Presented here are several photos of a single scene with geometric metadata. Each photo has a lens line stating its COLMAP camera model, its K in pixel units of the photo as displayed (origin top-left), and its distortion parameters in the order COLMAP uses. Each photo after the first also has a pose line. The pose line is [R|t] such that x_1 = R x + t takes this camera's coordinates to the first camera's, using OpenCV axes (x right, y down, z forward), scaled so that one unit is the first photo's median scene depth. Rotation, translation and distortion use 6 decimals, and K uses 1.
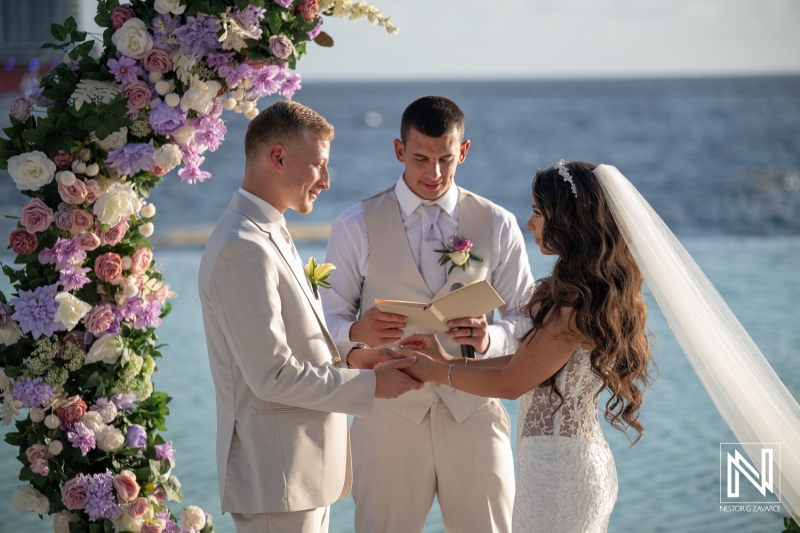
lens RADIAL K [[2580.0, 0, 404.6], [0, 2580.0, 267.5], [0, 0, 1]] dist [0.809981, 0.000000]
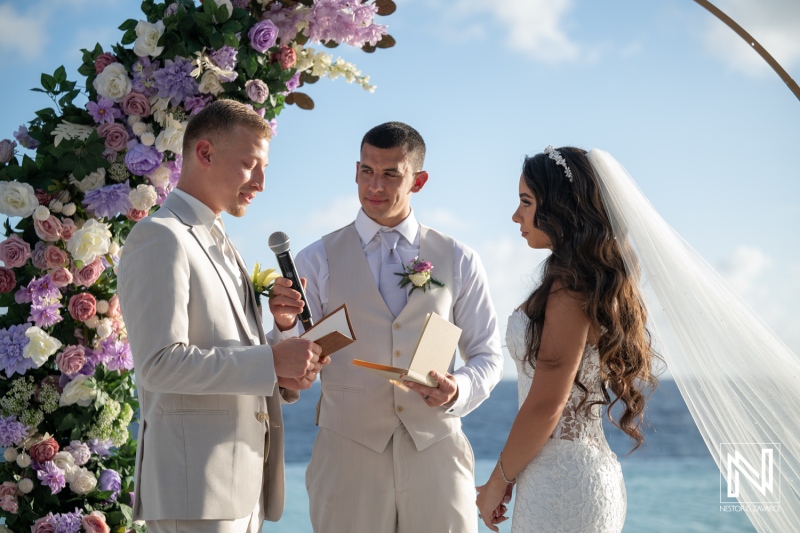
lens RADIAL K [[1665.4, 0, 404.1], [0, 1665.4, 264.6], [0, 0, 1]] dist [-0.058042, 0.000000]
pose [[0.999792, 0.006309, -0.019415, 0.022905], [-0.008971, 0.990076, -0.140249, 0.072559], [0.018337, 0.140394, 0.989926, 0.365200]]
